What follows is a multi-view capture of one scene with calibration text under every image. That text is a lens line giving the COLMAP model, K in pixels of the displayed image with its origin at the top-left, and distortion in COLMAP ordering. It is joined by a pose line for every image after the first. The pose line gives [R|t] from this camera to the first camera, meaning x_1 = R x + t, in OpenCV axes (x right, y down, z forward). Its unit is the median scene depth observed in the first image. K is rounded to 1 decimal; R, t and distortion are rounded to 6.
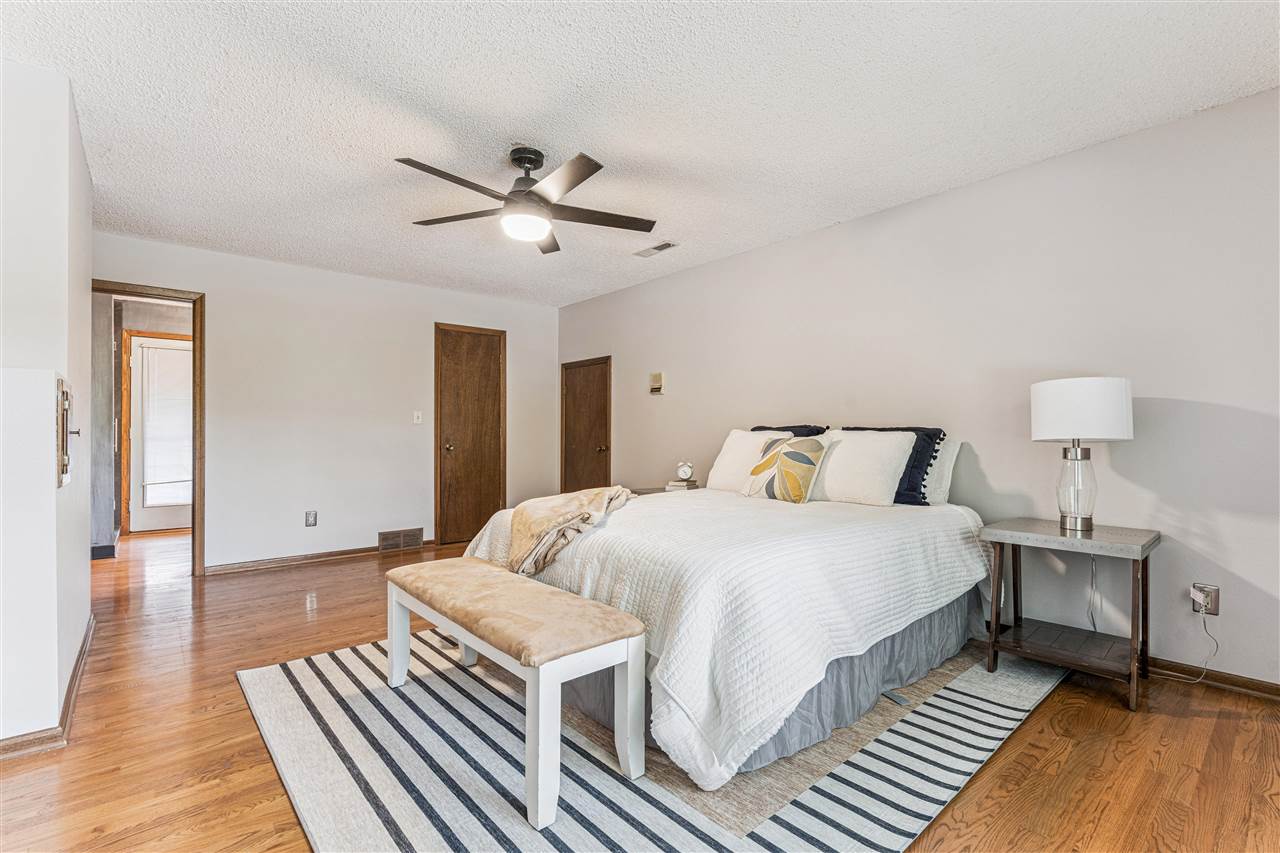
lens RADIAL K [[579.6, 0, 645.3], [0, 579.6, 420.4], [0, 0, 1]] dist [-0.001999, -0.000061]
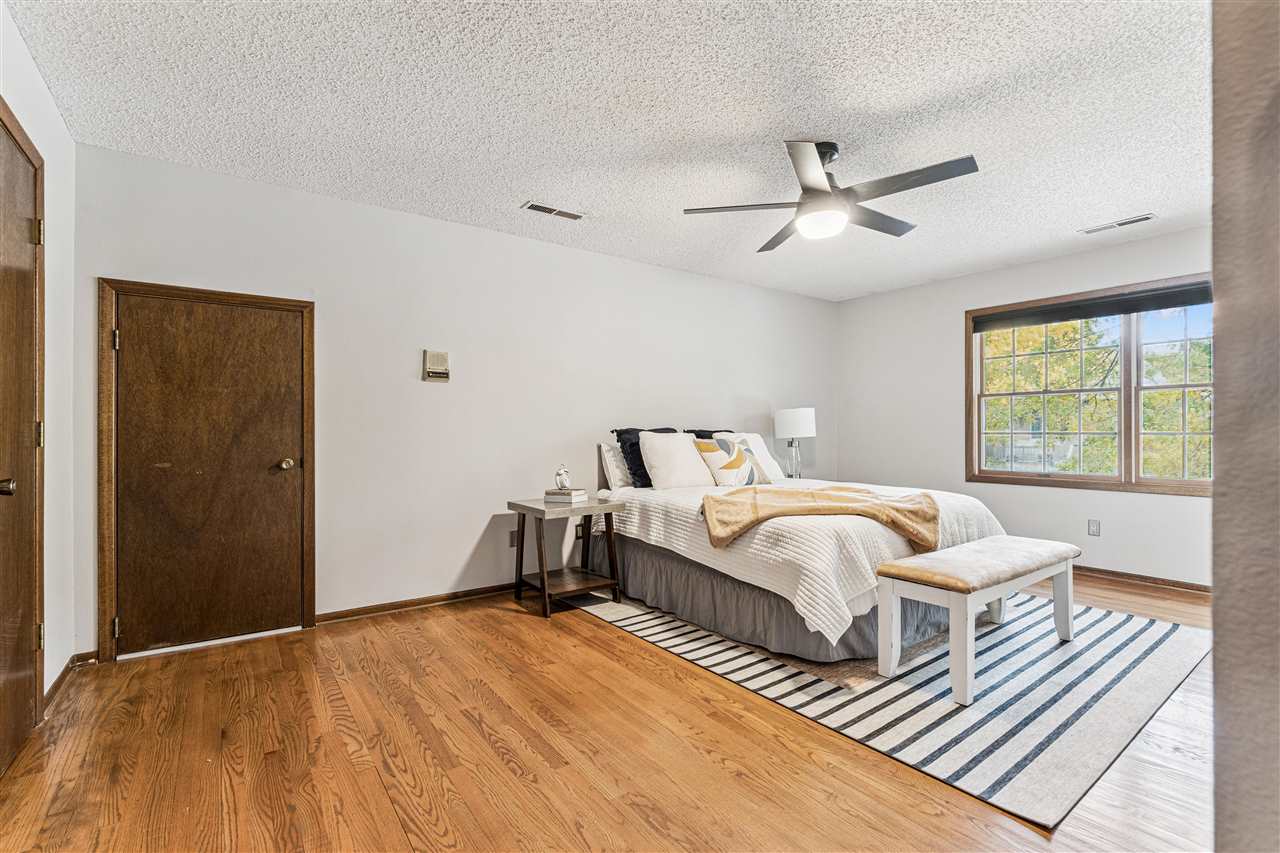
lens RADIAL K [[579.6, 0, 645.3], [0, 579.6, 420.4], [0, 0, 1]] dist [-0.001999, -0.000061]
pose [[0.071166, 0.024461, 0.997165, -0.677886], [-0.018069, 0.999567, -0.023230, 0.014902], [-0.997301, -0.016365, 0.071577, 0.697643]]
